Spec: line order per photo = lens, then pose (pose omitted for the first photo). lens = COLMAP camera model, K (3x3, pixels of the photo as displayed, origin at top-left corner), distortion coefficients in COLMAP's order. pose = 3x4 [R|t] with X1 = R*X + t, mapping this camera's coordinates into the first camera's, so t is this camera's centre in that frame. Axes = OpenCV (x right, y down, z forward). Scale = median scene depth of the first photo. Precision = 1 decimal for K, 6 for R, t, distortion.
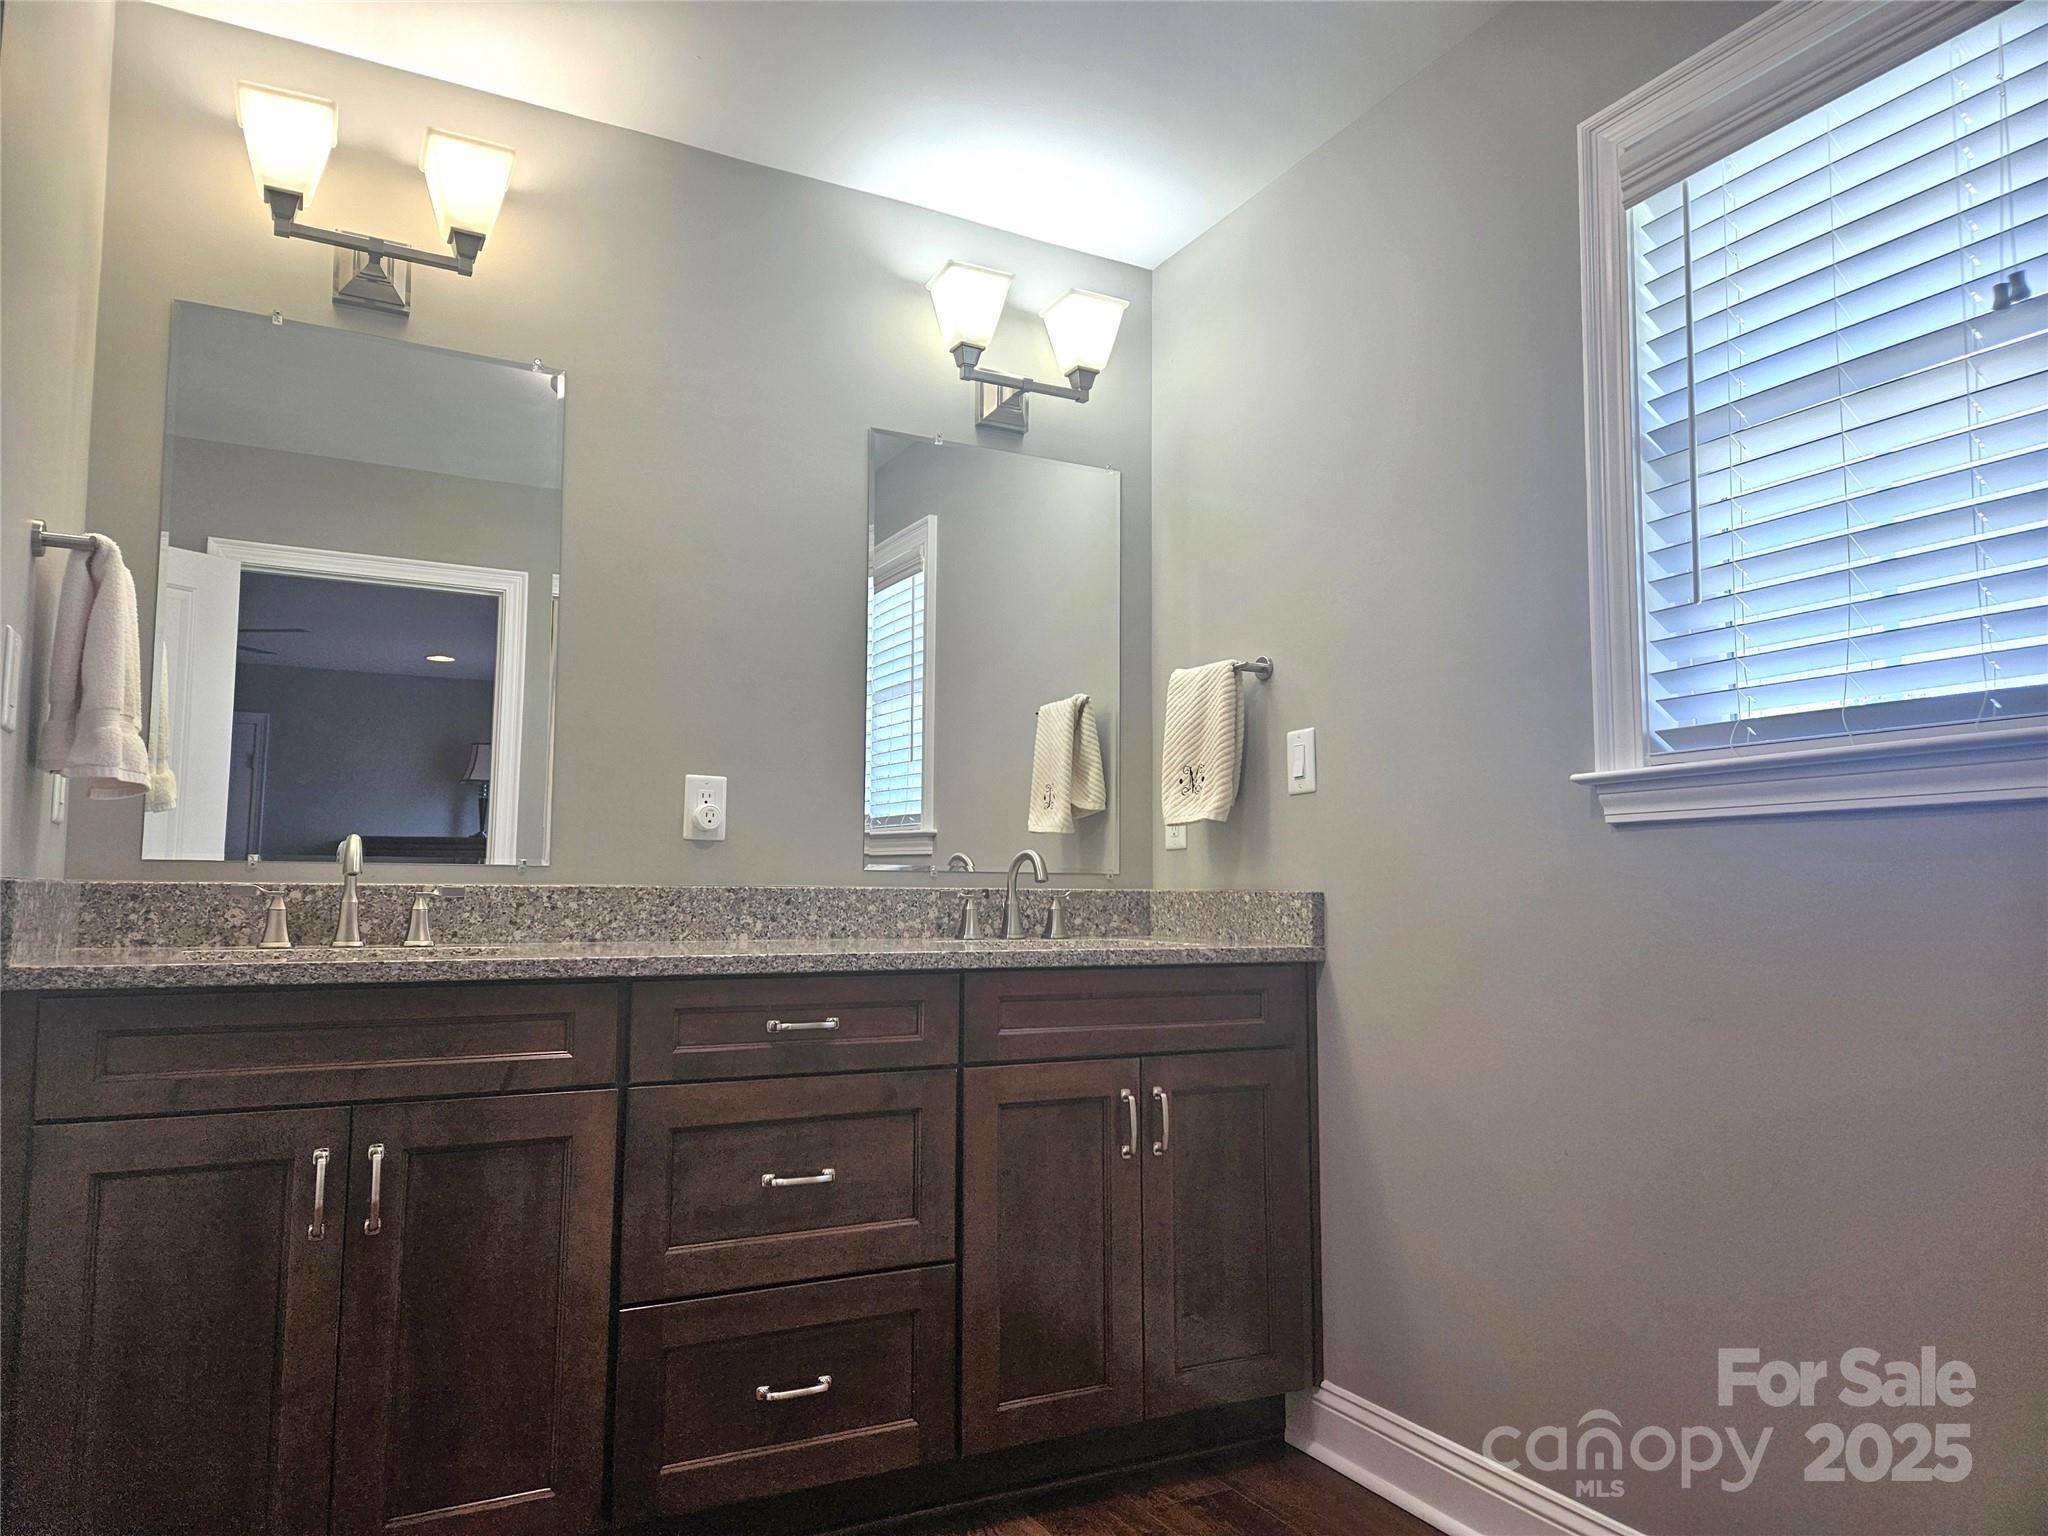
lens RADIAL K [[1358.1, 0, 1019.0], [0, 1358.1, 788.5], [0, 0, 1]] dist [0.076923, -0.062526]
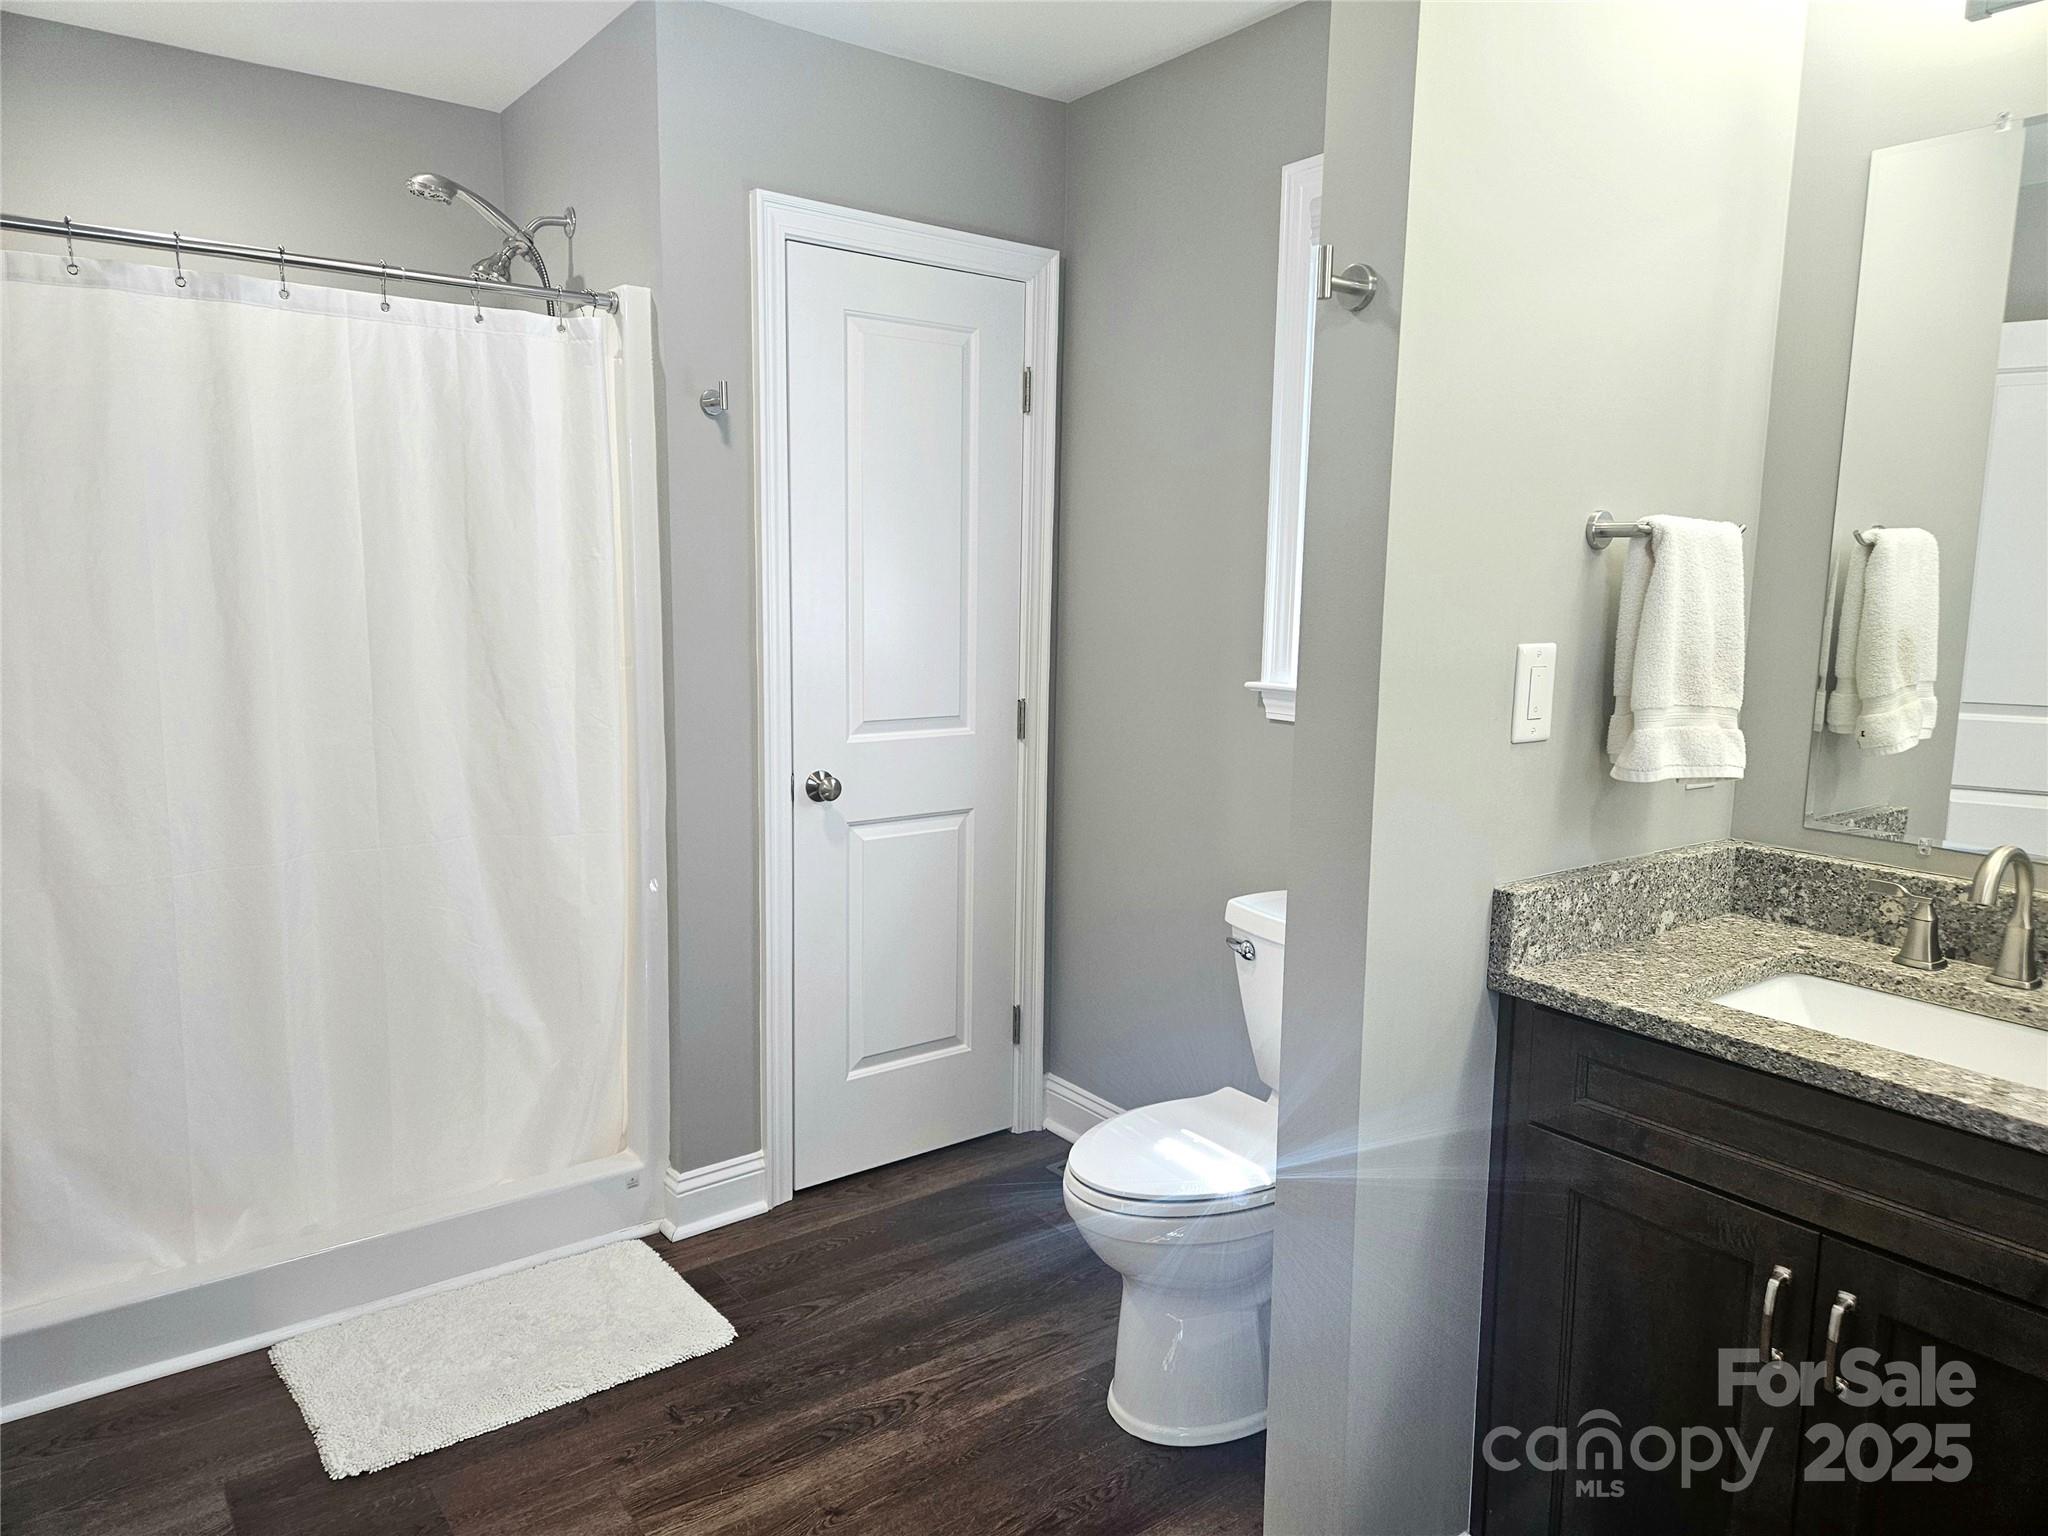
lens RADIAL K [[1358.1, 0, 1006.4], [0, 1358.1, 756.1], [0, 0, 1]] dist [0.076923, -0.062526]
pose [[0.148526, 0.132883, -0.979940, 0.168421], [0.066328, 0.987361, 0.143943, -0.159938], [0.986682, -0.086377, 0.137835, 0.369683]]
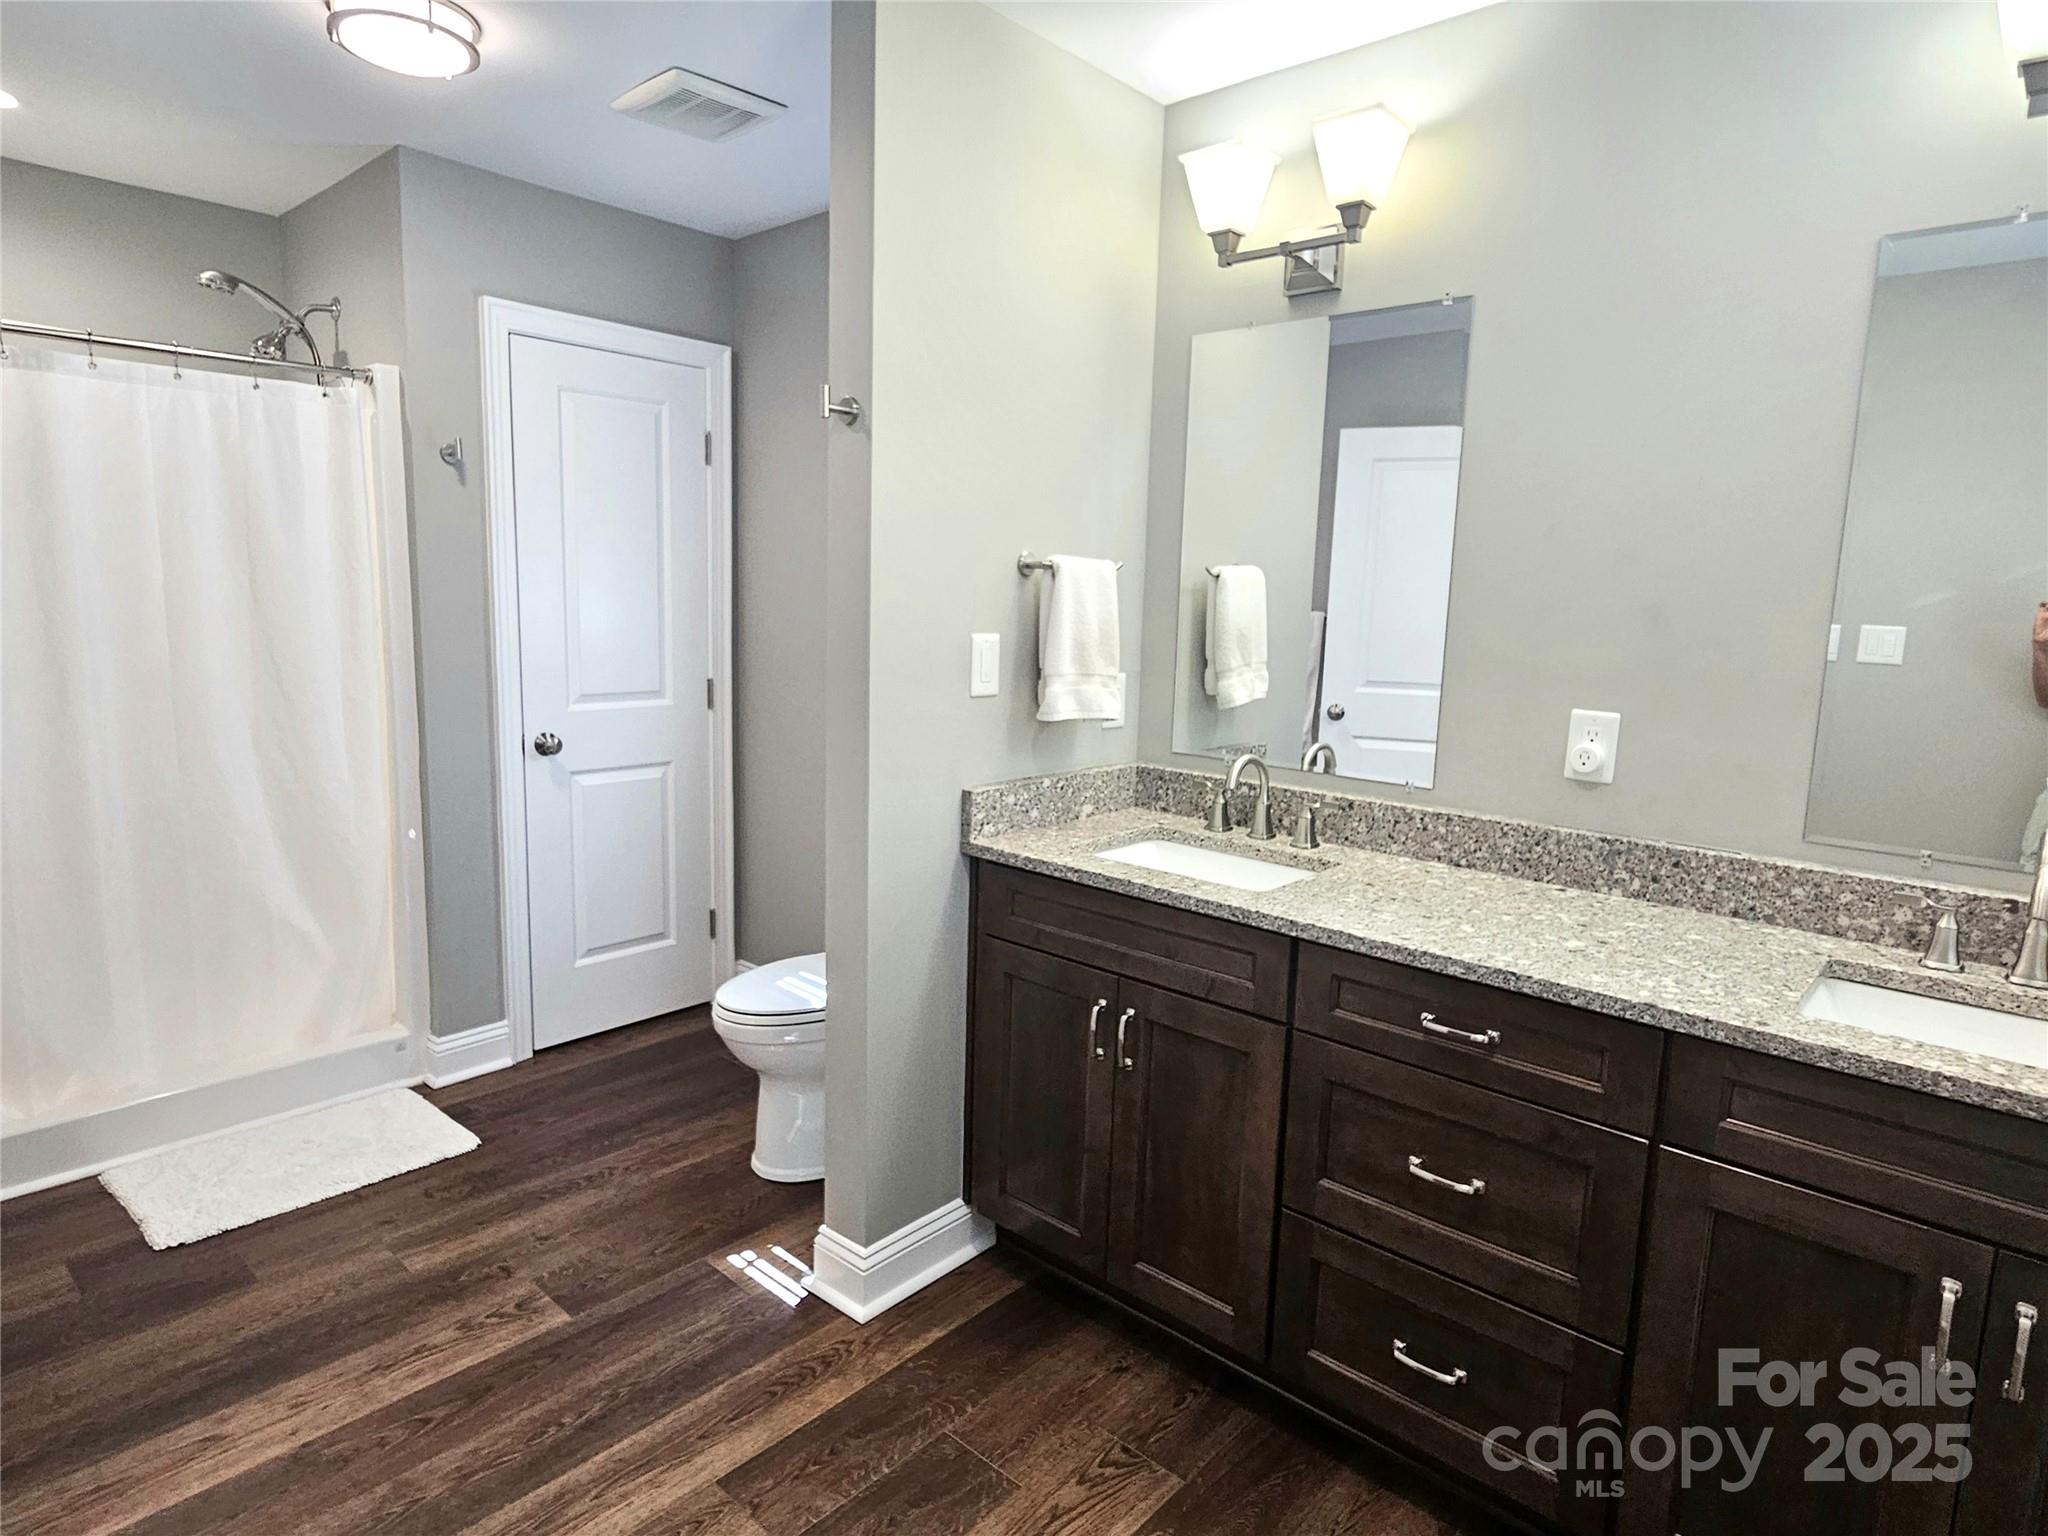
lens RADIAL K [[1161.5, 0, 1012.4], [0, 1161.5, 754.5], [0, 0, 1]] dist [-0.002056, -0.000284]
pose [[0.334384, 0.140946, -0.931838, 0.446459], [0.050526, 0.984650, 0.167065, -0.158046], [0.941081, -0.102946, 0.322130, 0.454552]]
